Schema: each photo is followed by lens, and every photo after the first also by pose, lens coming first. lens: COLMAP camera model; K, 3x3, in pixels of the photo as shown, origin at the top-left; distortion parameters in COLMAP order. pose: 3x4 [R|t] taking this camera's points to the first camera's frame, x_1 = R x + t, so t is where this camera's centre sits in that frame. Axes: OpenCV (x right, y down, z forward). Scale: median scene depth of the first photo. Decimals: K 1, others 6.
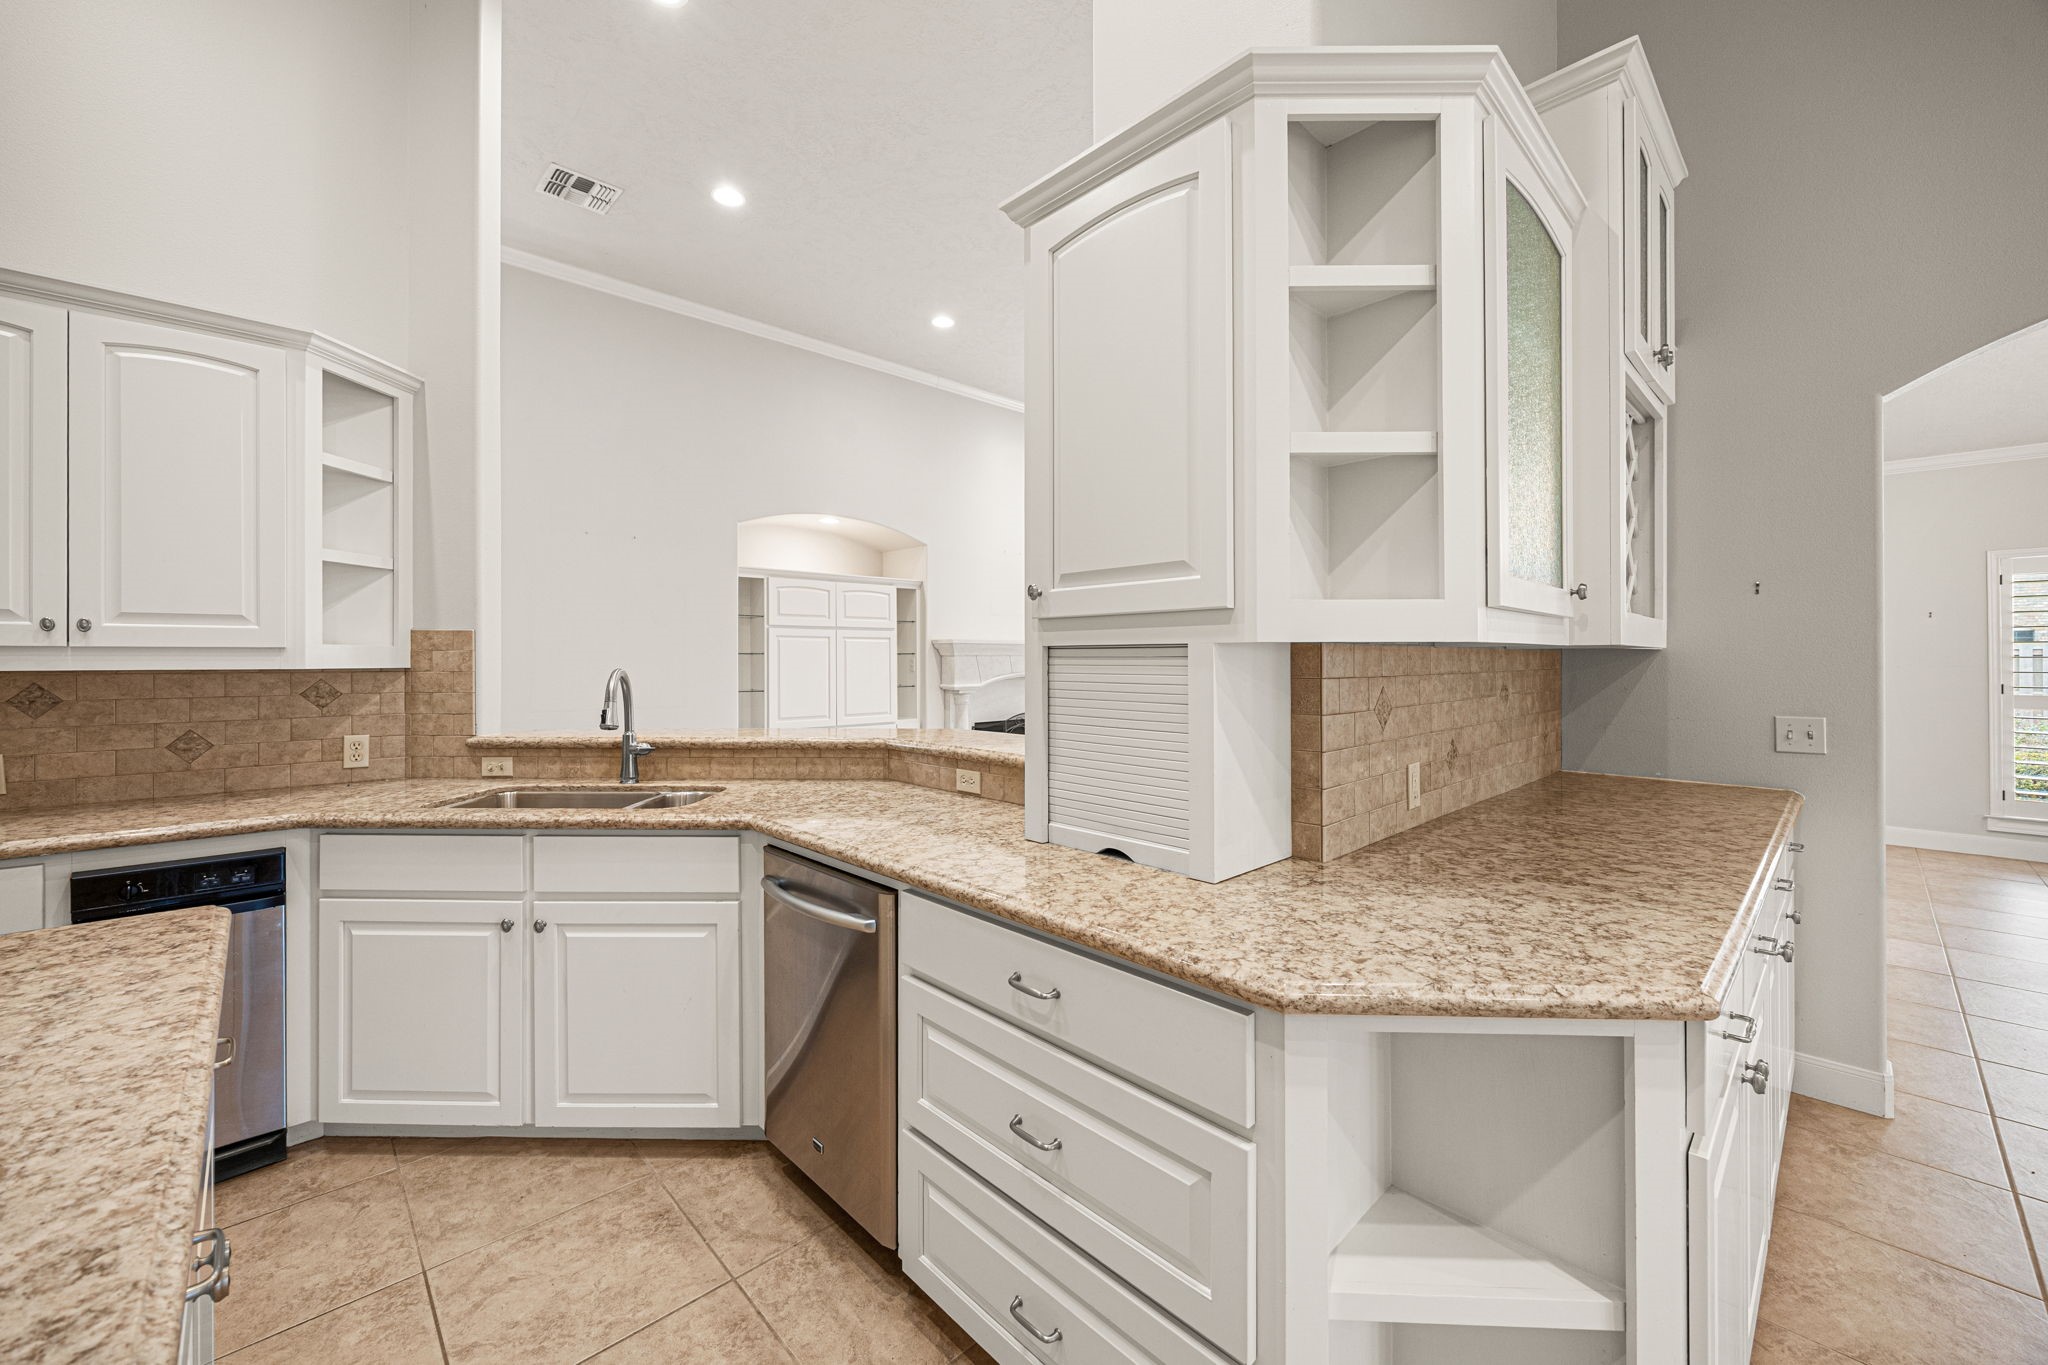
lens RADIAL K [[788.6, 0, 1032.9], [0, 788.6, 659.8], [0, 0, 1]] dist [-0.000677, -0.000490]
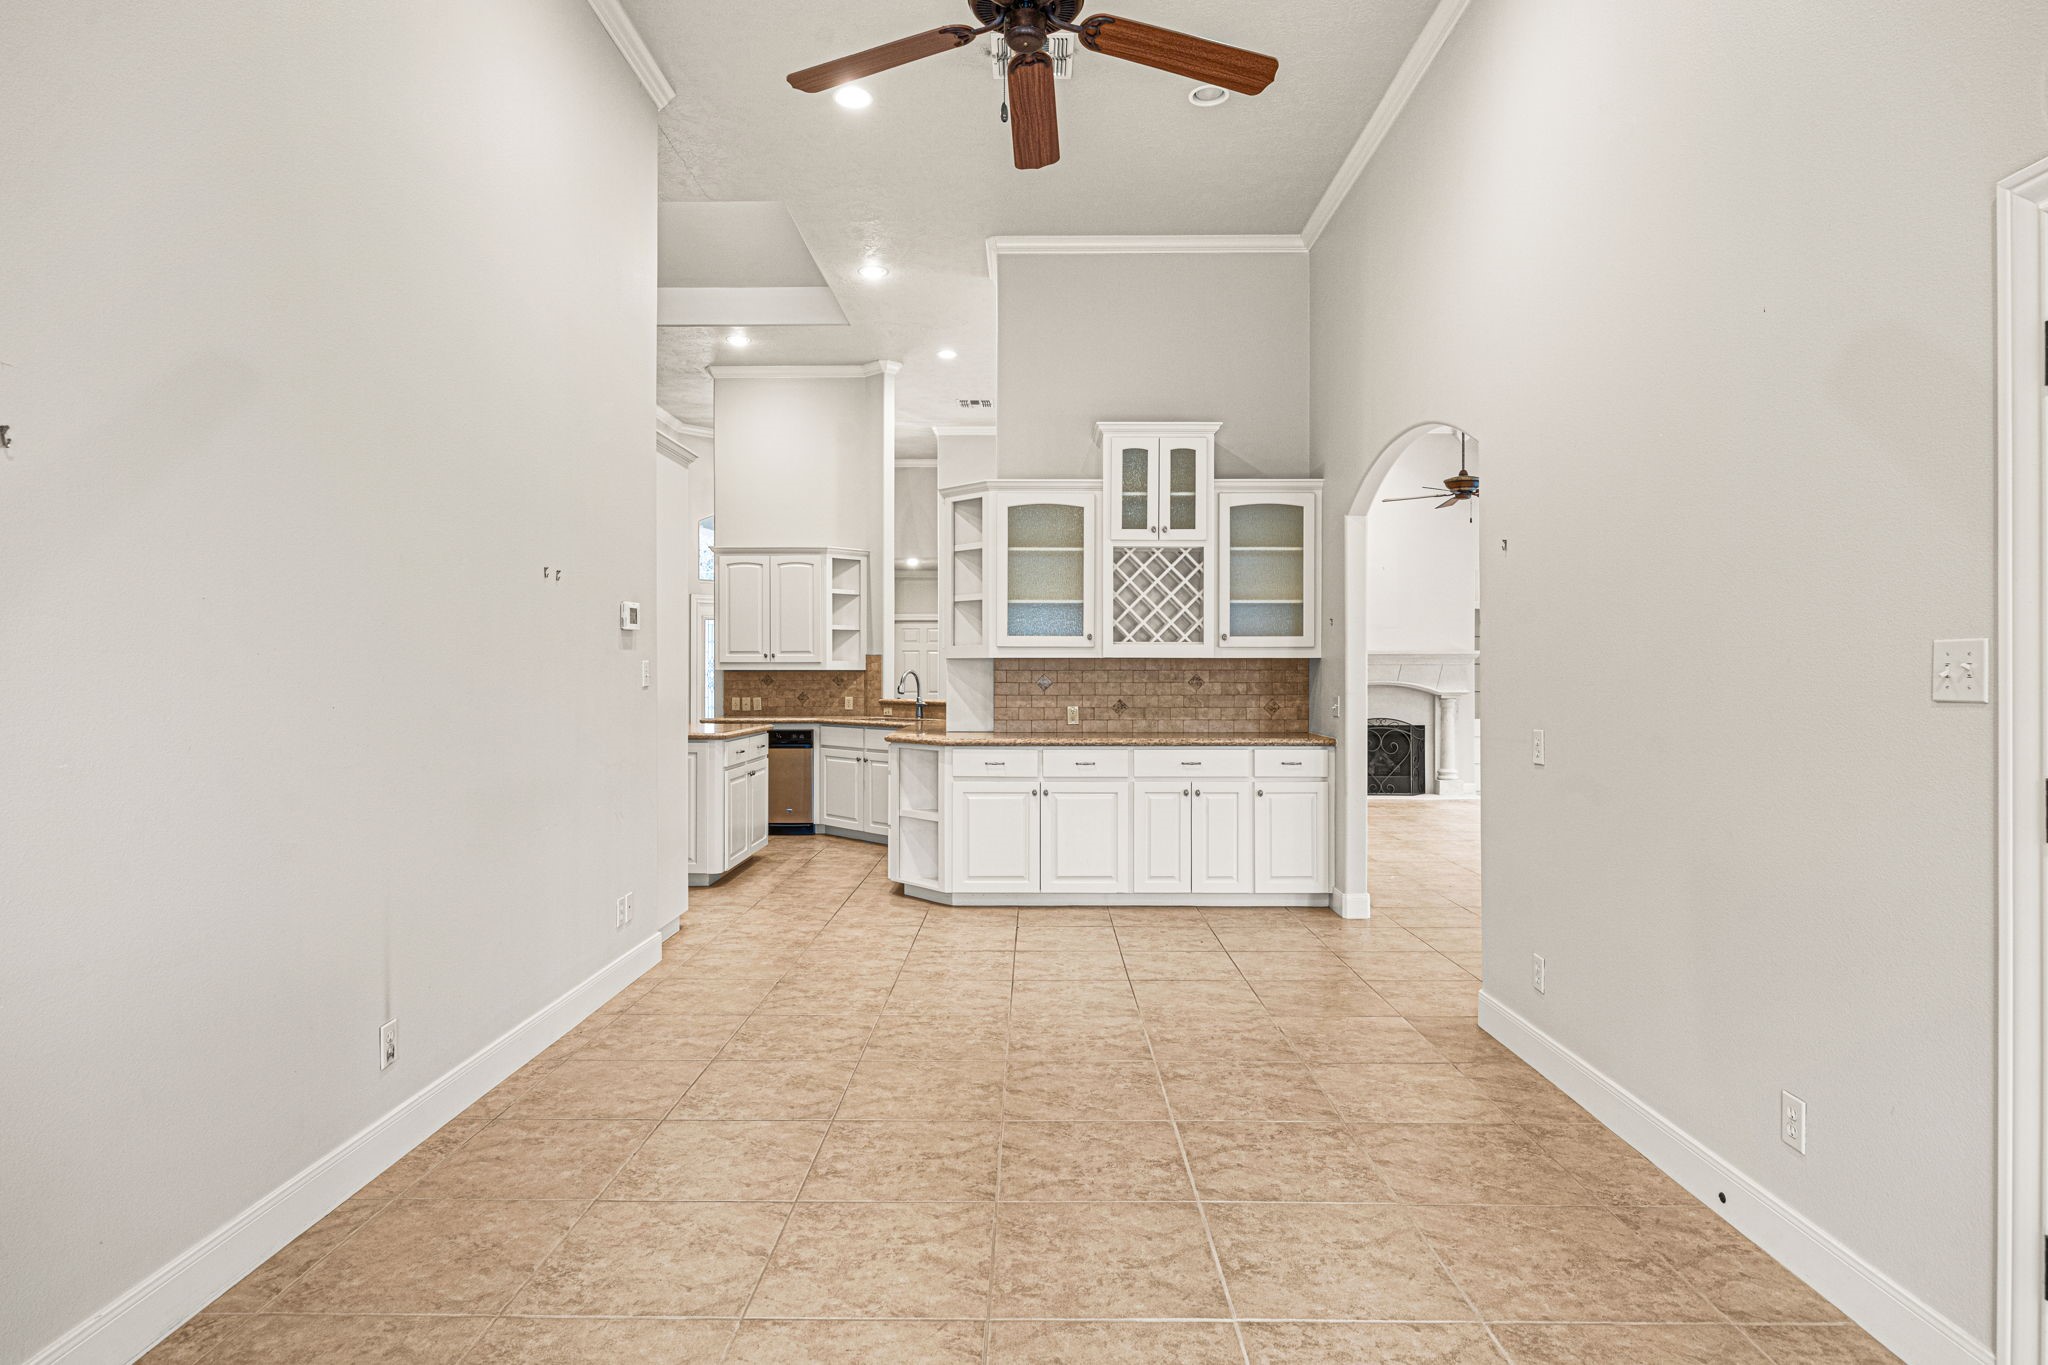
lens RADIAL K [[1074.6, 0, 1027.9], [0, 1074.6, 693.6], [0, 0, 1]] dist [-0.001103, -0.000014]
pose [[0.719485, 0.013399, -0.694379, 2.103614], [-0.001173, 0.999836, 0.018078, 0.024837], [0.694507, -0.012193, 0.719382, -1.162877]]
